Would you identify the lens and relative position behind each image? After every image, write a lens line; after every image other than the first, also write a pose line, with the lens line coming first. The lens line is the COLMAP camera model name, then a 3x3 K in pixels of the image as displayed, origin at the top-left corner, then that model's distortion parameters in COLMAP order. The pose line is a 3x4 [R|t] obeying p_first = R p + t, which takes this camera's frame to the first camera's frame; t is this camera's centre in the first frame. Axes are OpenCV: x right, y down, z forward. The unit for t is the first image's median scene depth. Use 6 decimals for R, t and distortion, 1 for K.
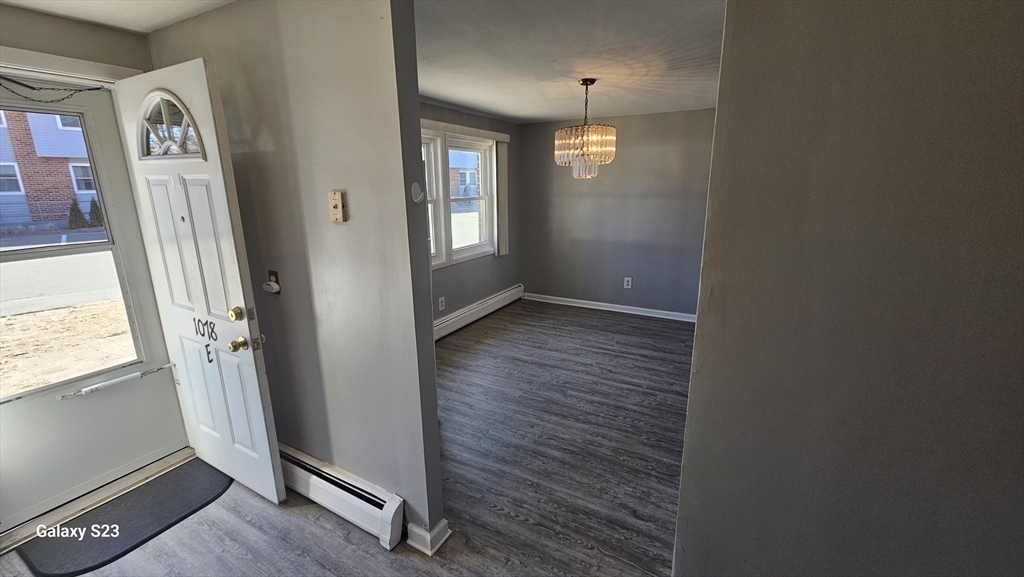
lens RADIAL K [[425.9, 0, 510.1], [0, 425.9, 288.4], [0, 0, 1]] dist [0.002819, 0.000584]
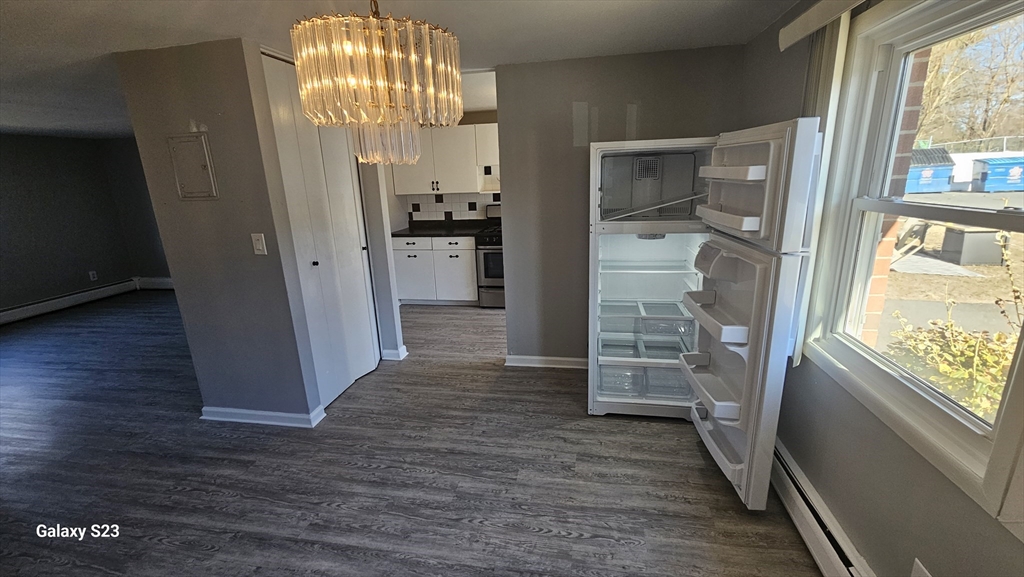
lens RADIAL K [[425.9, 0, 514.7], [0, 425.9, 289.2], [0, 0, 1]] dist [0.002819, 0.000584]
pose [[-0.943187, 0.132444, -0.304724, 0.224958], [-0.031398, 0.877487, 0.478571, -0.392090], [0.330776, 0.460949, -0.823476, 1.593253]]
